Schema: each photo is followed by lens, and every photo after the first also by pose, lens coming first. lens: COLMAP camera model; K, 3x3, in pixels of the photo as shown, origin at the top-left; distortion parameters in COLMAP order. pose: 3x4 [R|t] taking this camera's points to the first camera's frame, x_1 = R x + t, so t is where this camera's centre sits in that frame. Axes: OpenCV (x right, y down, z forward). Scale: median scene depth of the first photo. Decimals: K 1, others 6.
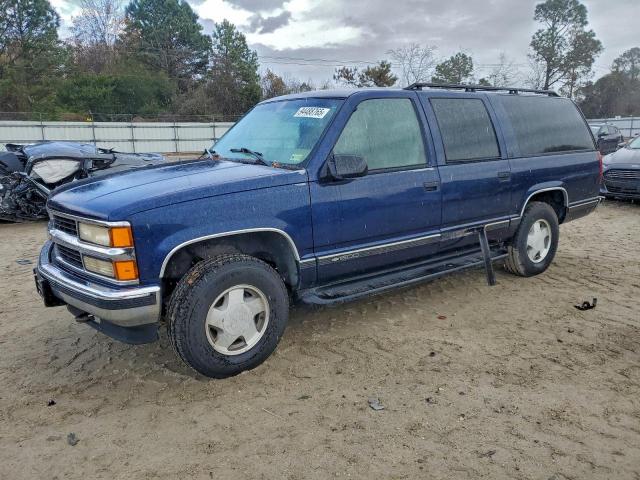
lens RADIAL K [[543.6, 0, 320.0], [0, 543.6, 240.0], [0, 0, 1]] dist [0.010694, 0.022651]
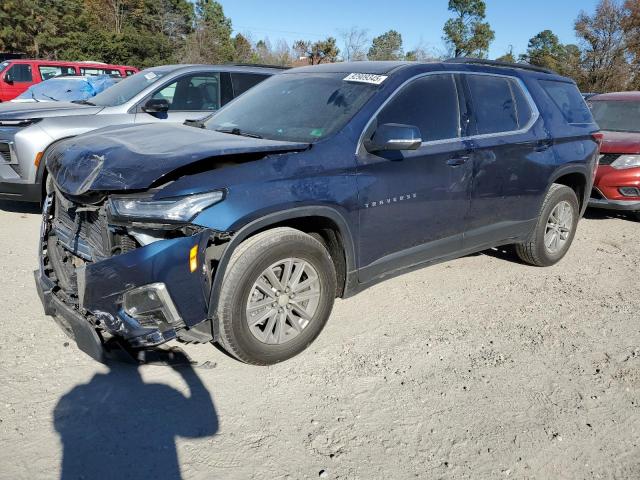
lens RADIAL K [[541.6, 0, 329.4], [0, 541.6, 238.6], [0, 0, 1]] dist [-0.002614, 0.003816]
pose [[0.992032, 0.028938, 0.122622, -0.028079], [-0.038221, 0.996523, 0.074040, 0.054405], [-0.120053, -0.078136, 0.989688, -0.286553]]
